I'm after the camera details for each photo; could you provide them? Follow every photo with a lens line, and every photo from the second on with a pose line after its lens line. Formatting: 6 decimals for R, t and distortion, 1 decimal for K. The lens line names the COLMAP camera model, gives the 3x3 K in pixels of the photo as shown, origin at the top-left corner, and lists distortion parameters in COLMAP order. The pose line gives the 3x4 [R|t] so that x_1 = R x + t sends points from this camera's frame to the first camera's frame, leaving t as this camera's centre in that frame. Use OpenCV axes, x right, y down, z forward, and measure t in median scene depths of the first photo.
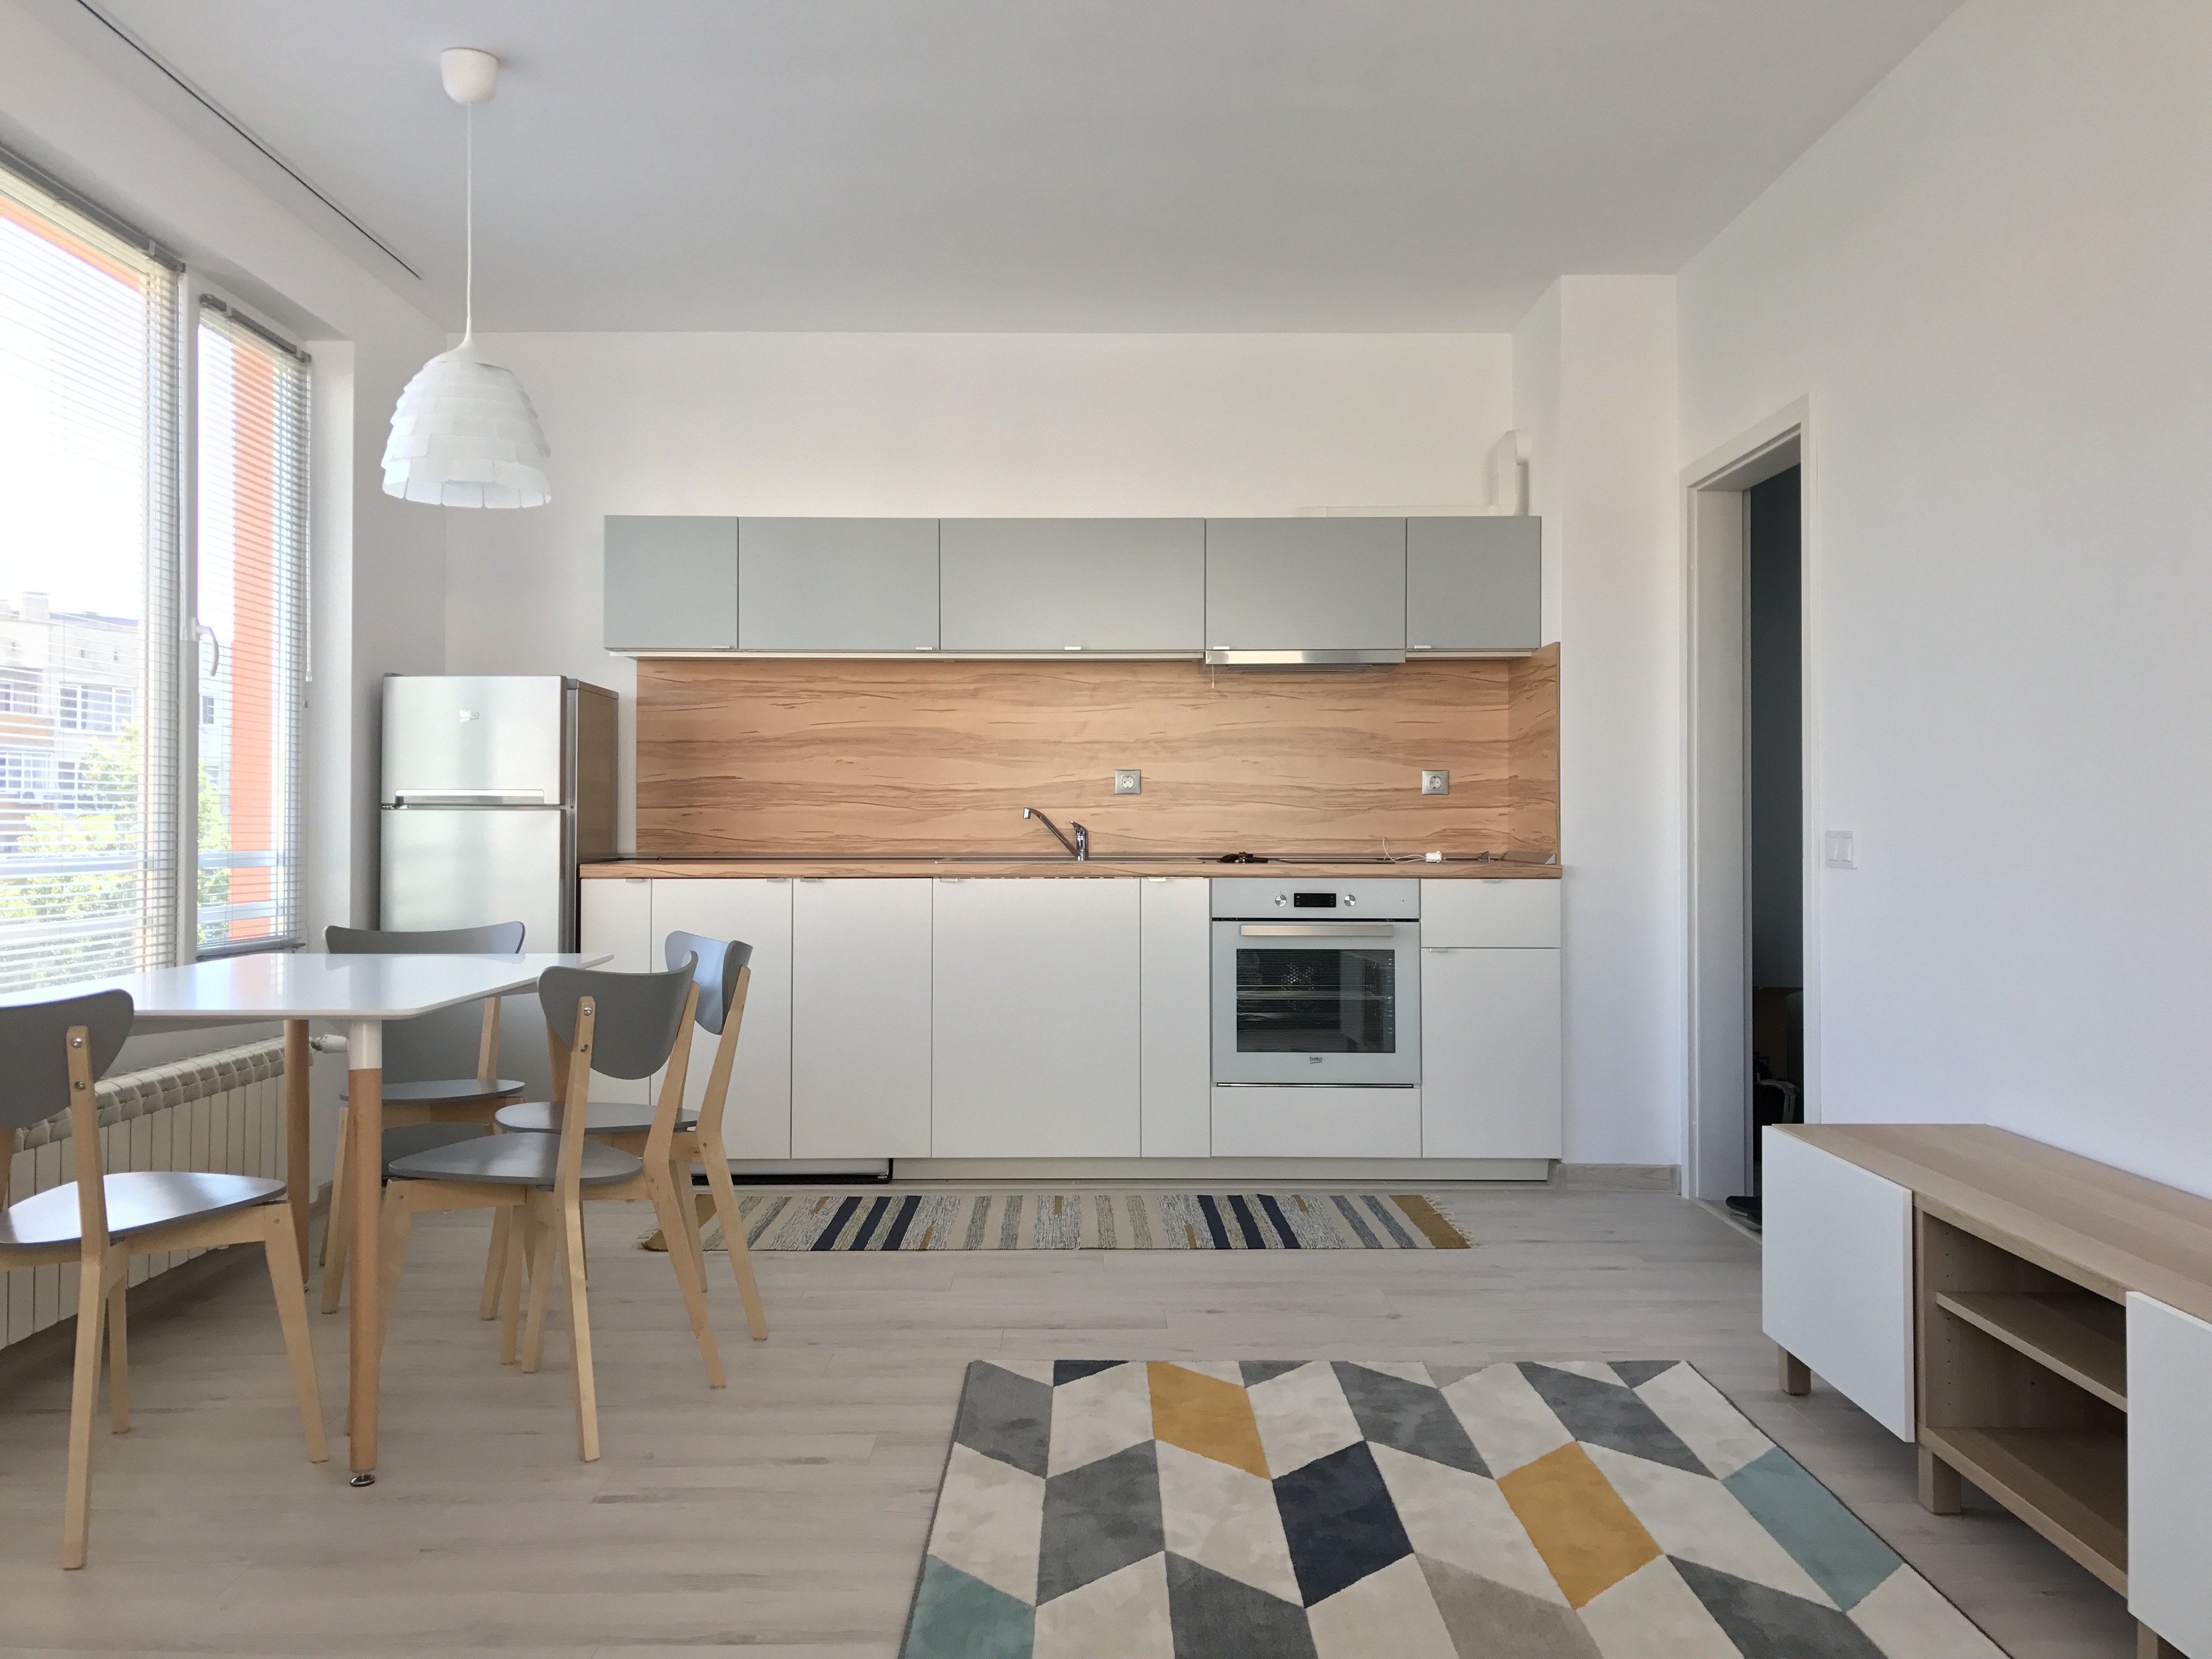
lens RADIAL K [[1869.9, 0, 1127.5], [0, 1869.9, 815.5], [0, 0, 1]] dist [0.041143, 0.001857]
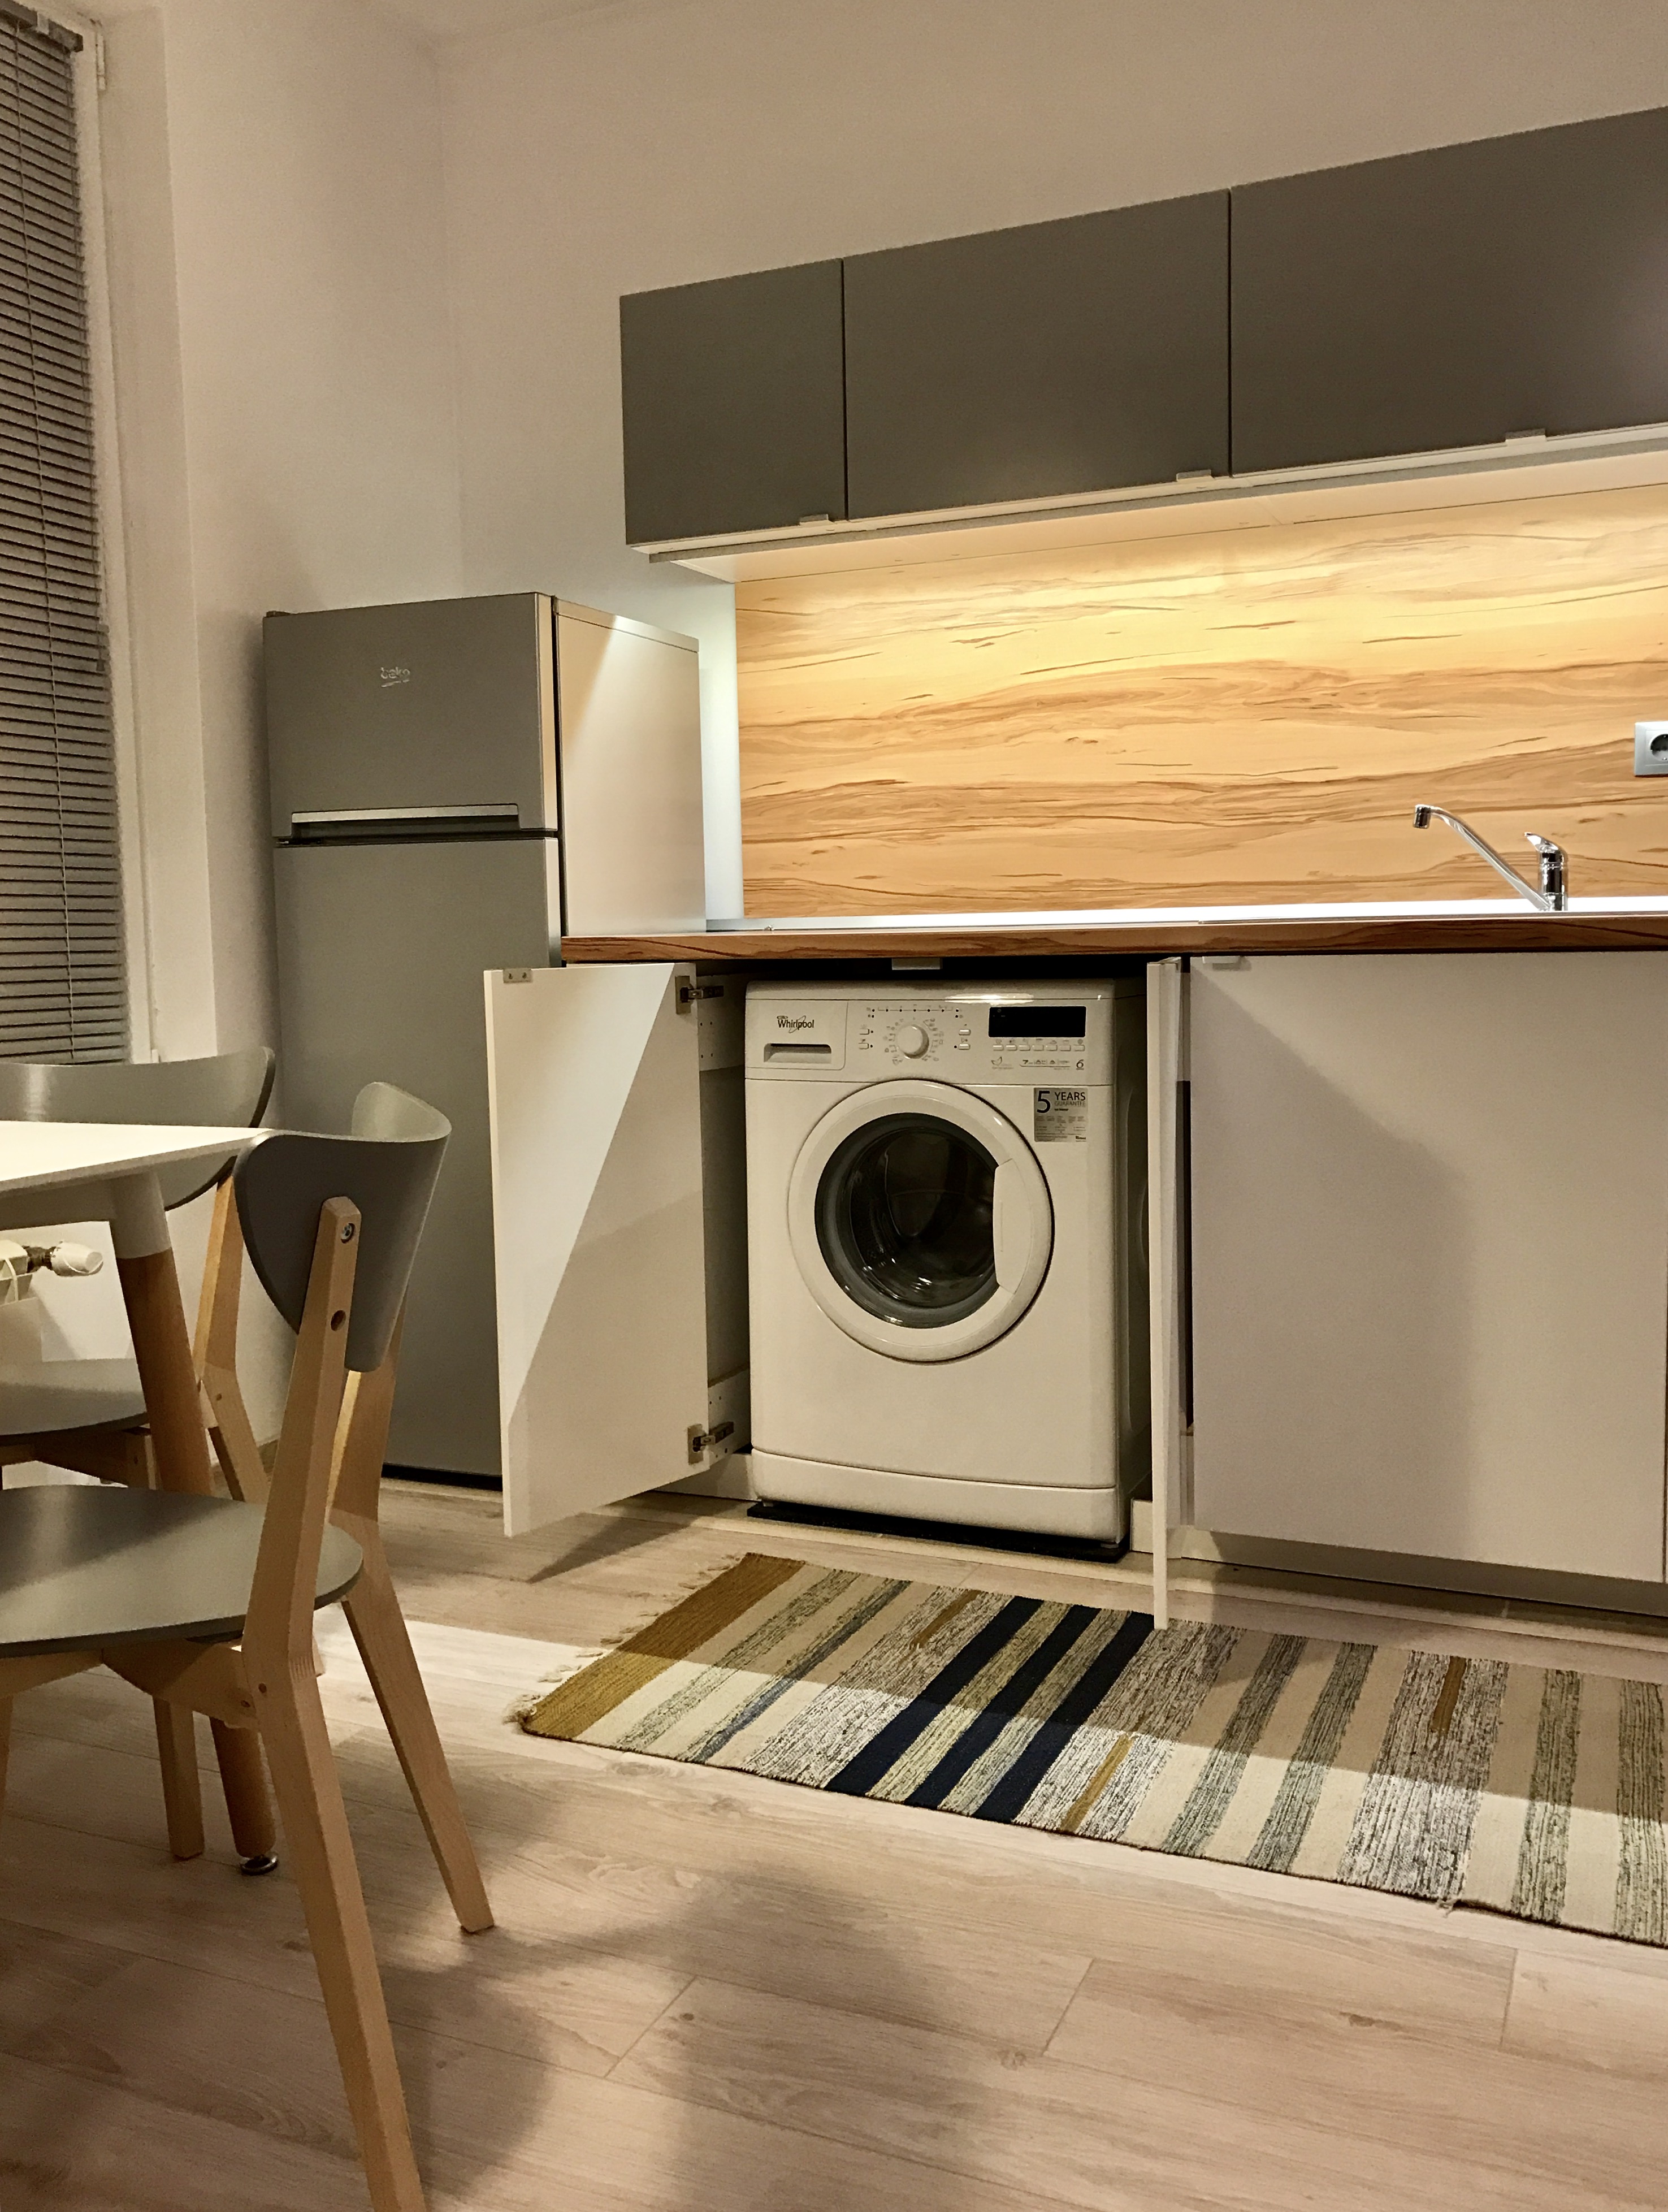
lens RADIAL K [[1869.8, 0, 866.8], [0, 1869.8, 1110.6], [0, 0, 1]] dist [0.041143, 0.001857]
pose [[0.908794, 0.020966, -0.416717, 0.022578], [0.023499, 0.994580, 0.101287, 0.026337], [0.416582, -0.101841, 0.903376, 0.615446]]
